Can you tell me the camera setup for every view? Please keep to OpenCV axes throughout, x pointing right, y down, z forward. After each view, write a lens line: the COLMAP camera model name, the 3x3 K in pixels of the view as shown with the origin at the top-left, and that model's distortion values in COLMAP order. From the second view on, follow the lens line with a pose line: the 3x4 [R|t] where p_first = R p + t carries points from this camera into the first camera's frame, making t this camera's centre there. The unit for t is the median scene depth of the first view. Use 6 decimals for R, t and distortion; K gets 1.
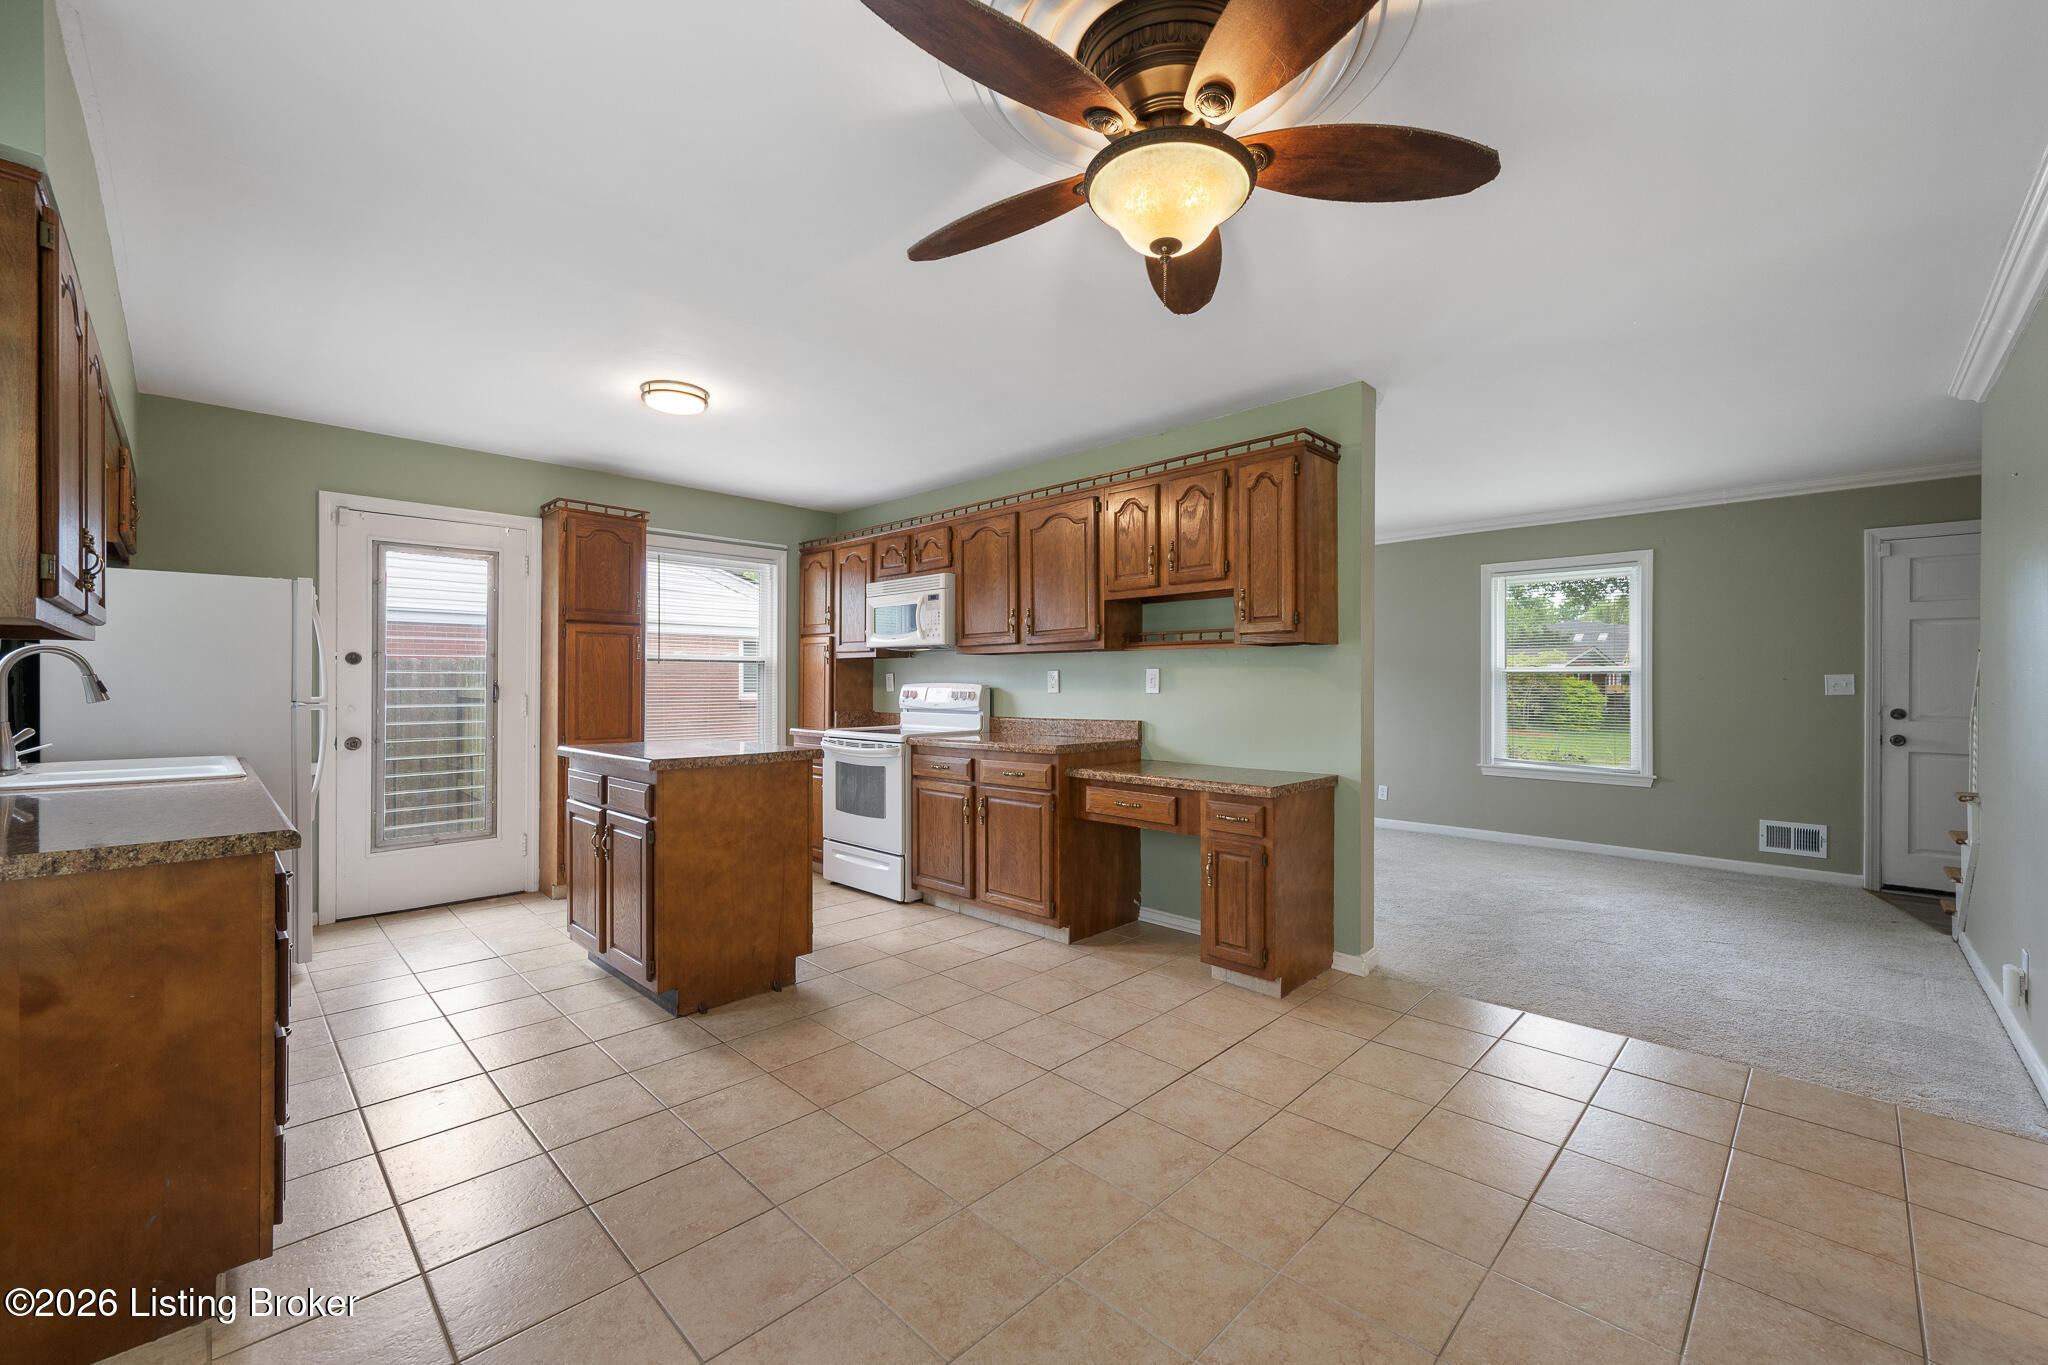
lens RADIAL K [[815.7, 0, 1026.3], [0, 815.7, 678.1], [0, 0, 1]] dist [-0.011038, -0.001057]
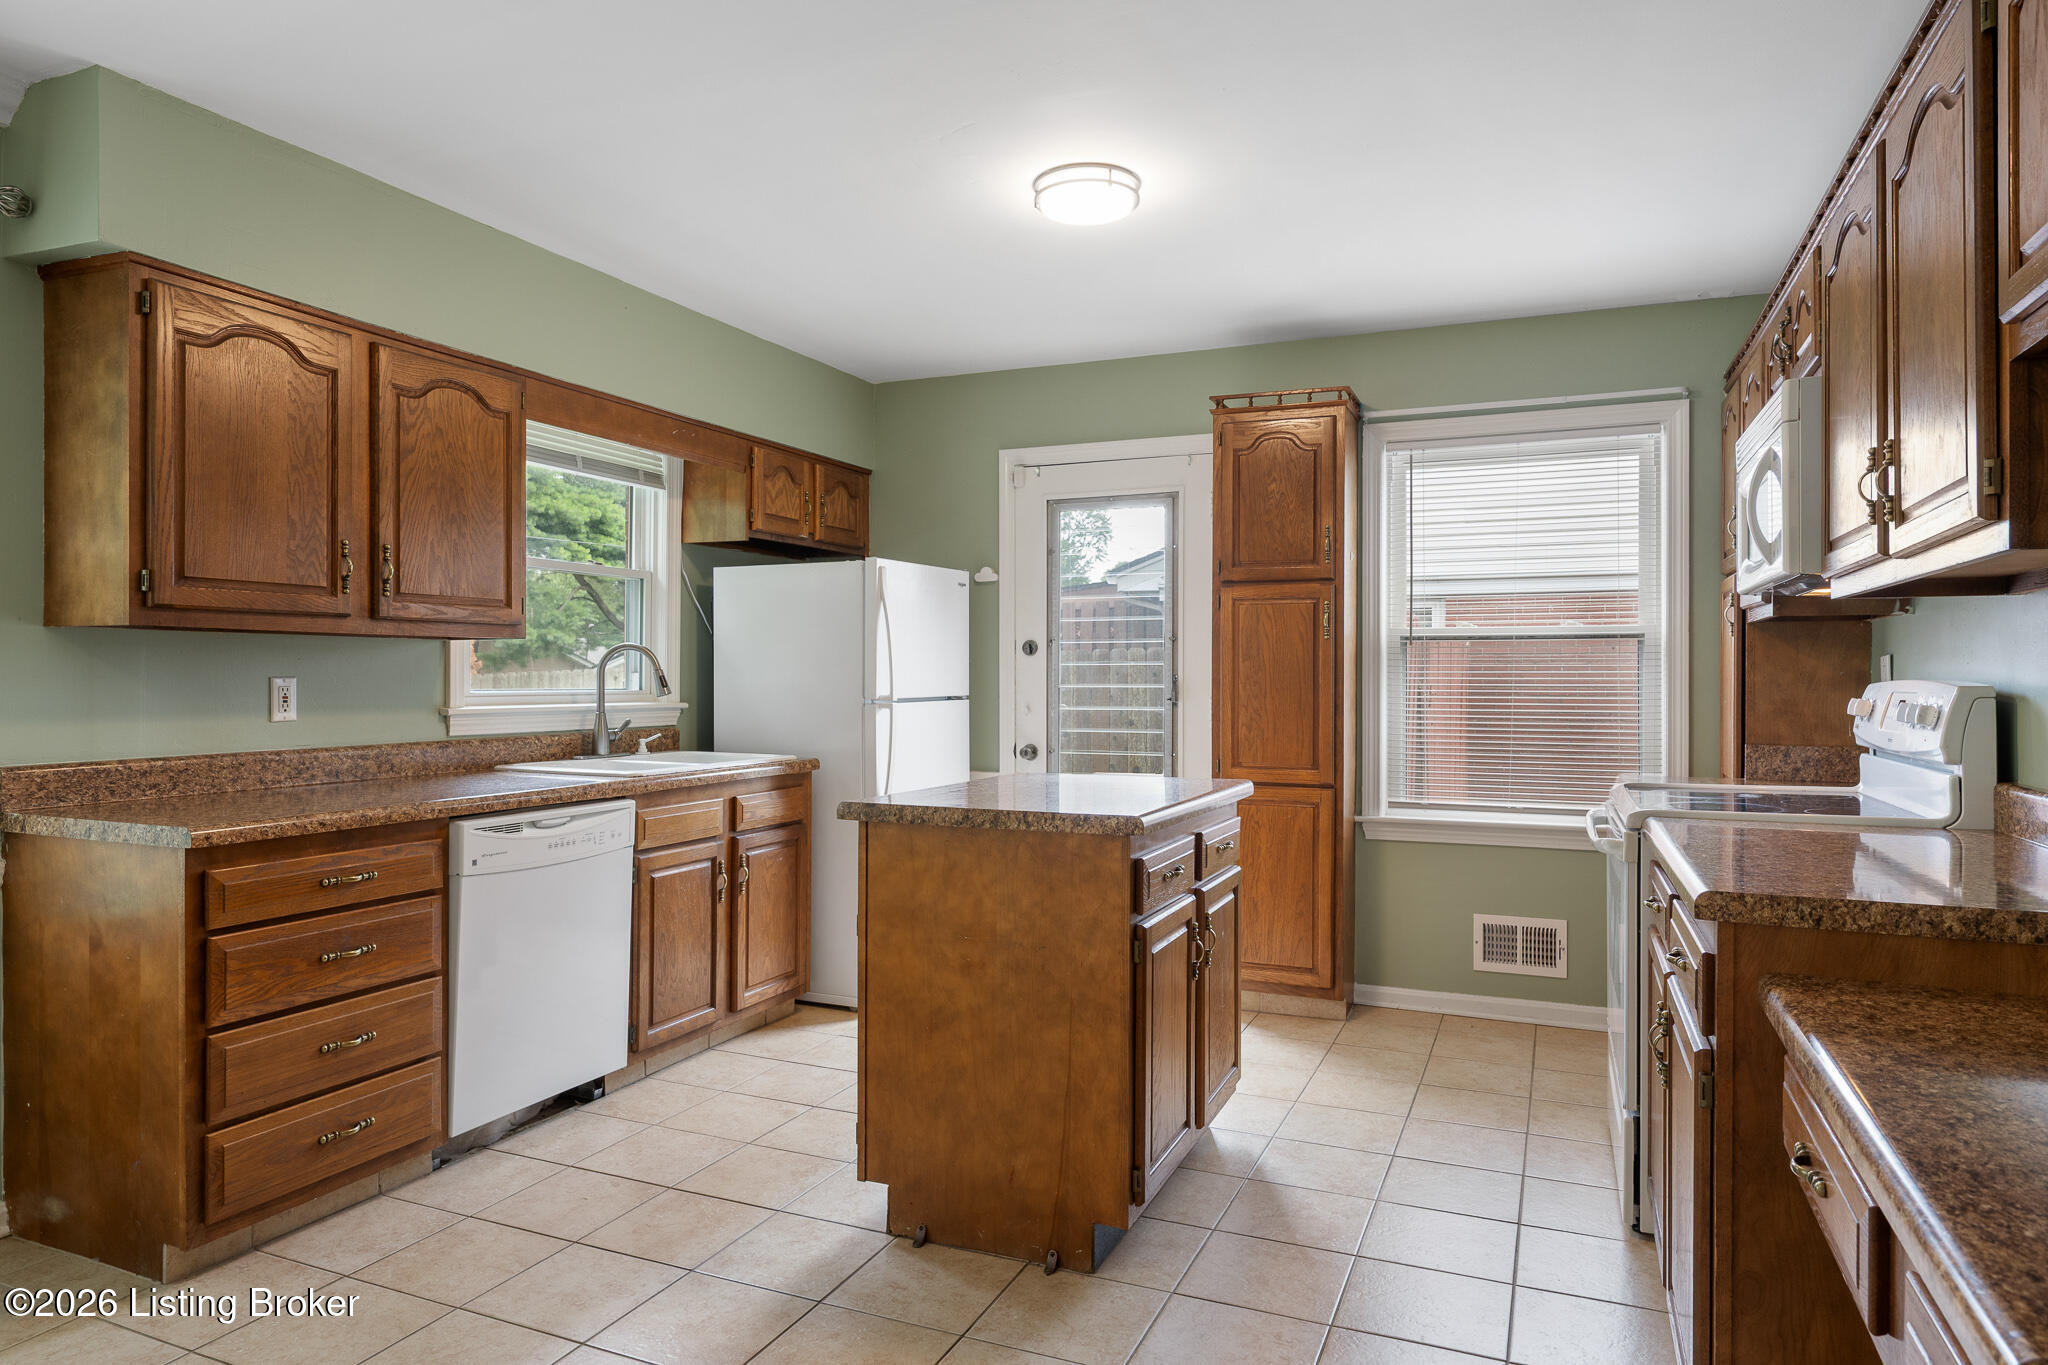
lens RADIAL K [[1234.1, 0, 1021.5], [0, 1234.1, 670.9], [0, 0, 1]] dist [-0.009321, -0.002026]
pose [[0.354726, -0.004105, -0.934961, 0.361041], [0.004857, 0.999985, -0.002548, 0.002196], [0.934958, -0.003638, 0.354741, 0.598757]]
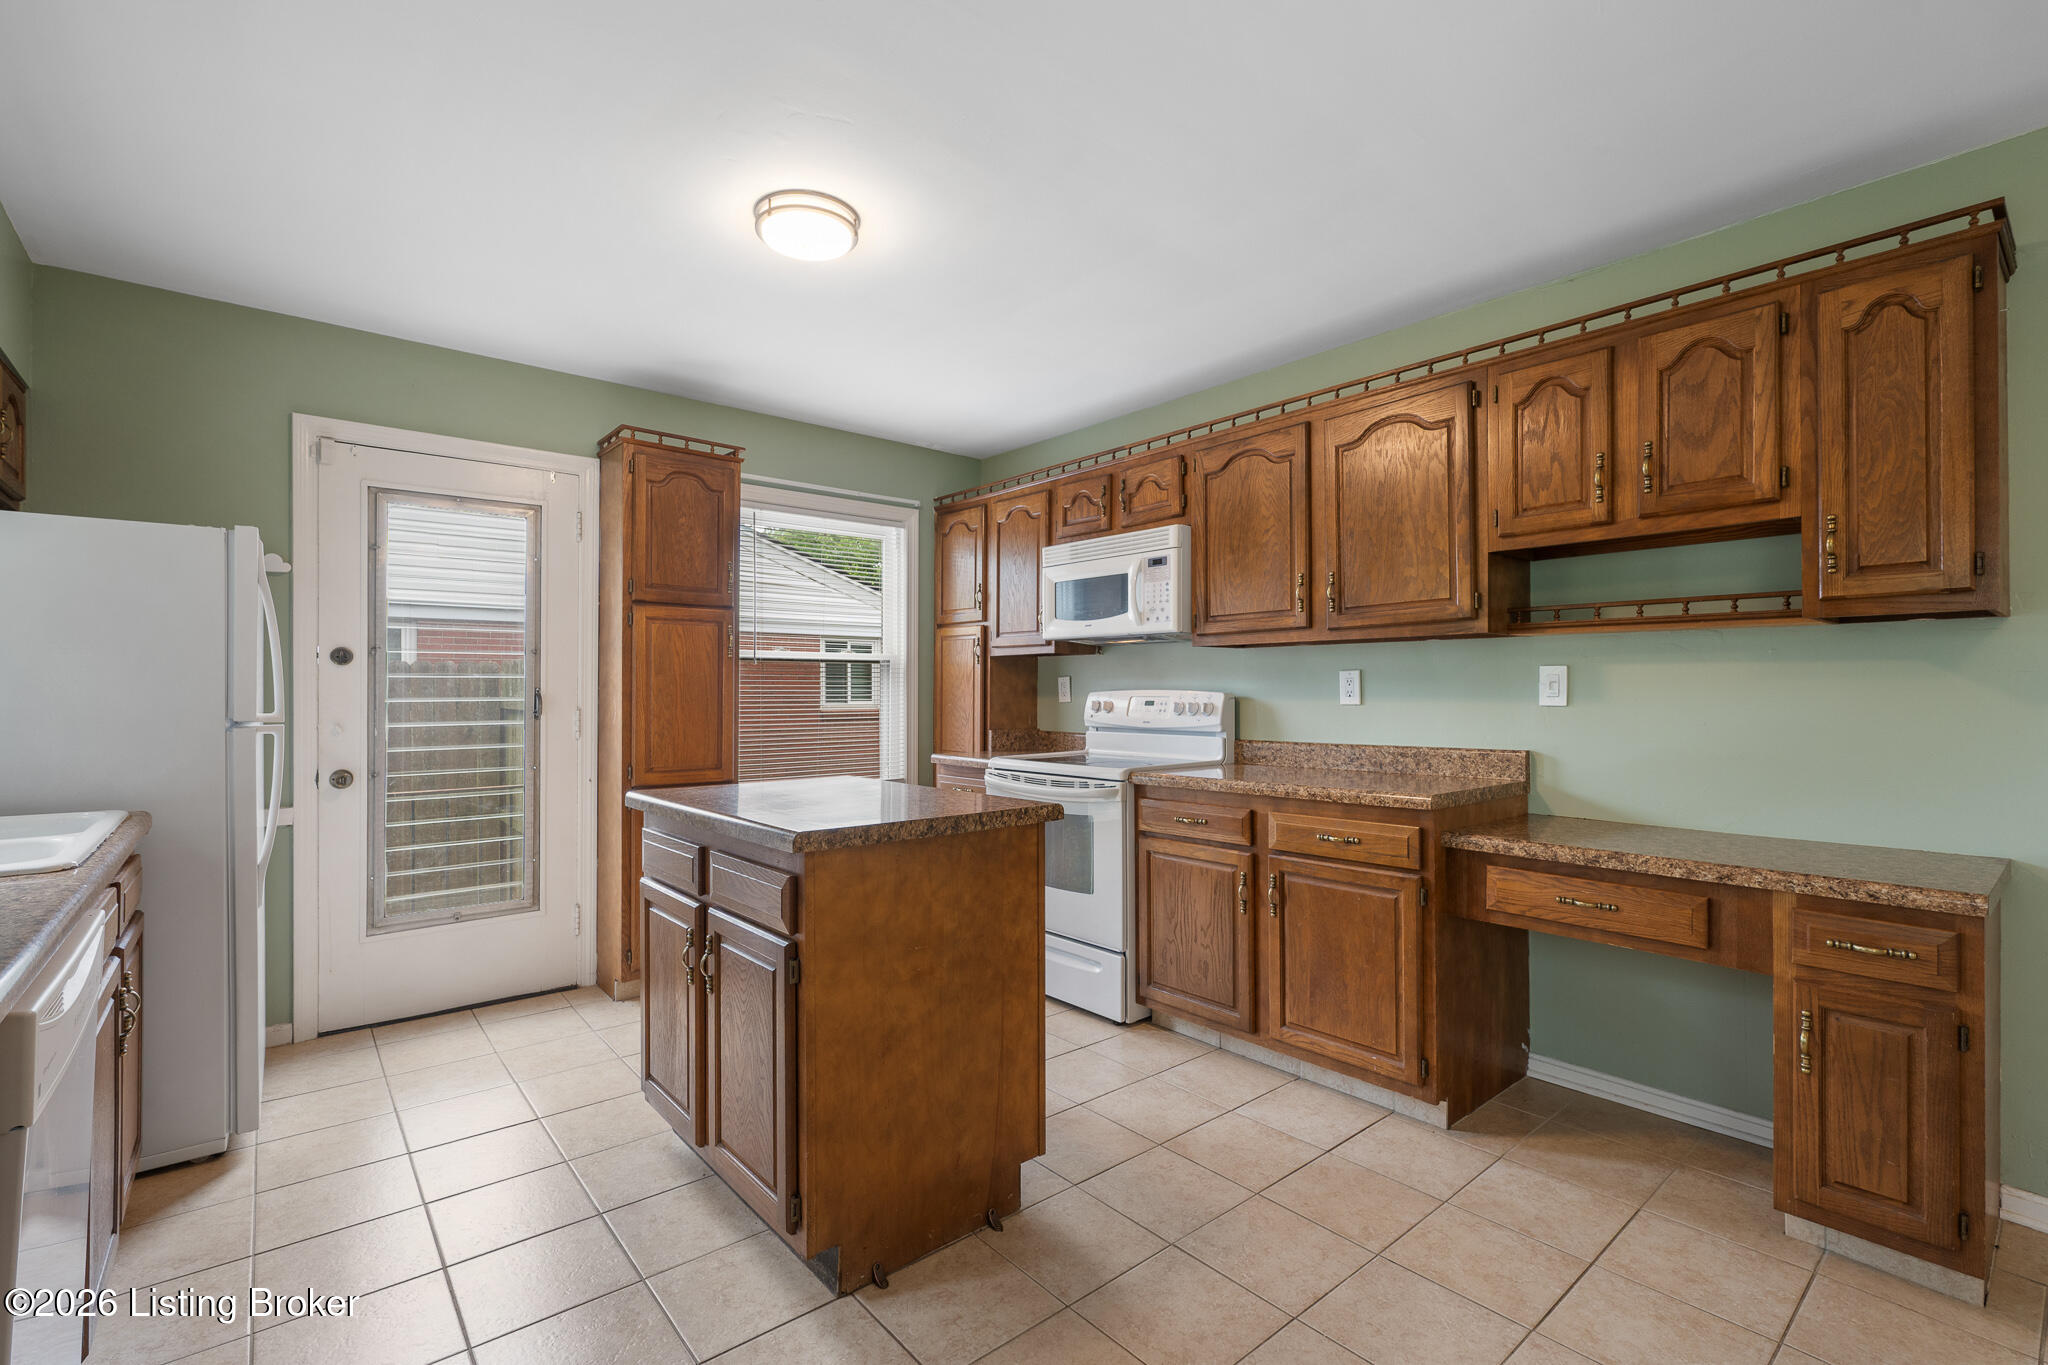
lens RADIAL K [[907.9, 0, 1020.2], [0, 907.9, 684.4], [0, 0, 1]] dist [-0.007950, -0.000314]
pose [[0.994995, -0.002335, -0.099893, -0.189992], [0.002284, 0.999997, -0.000631, 0.001938], [0.099894, 0.000400, 0.994998, 0.311748]]
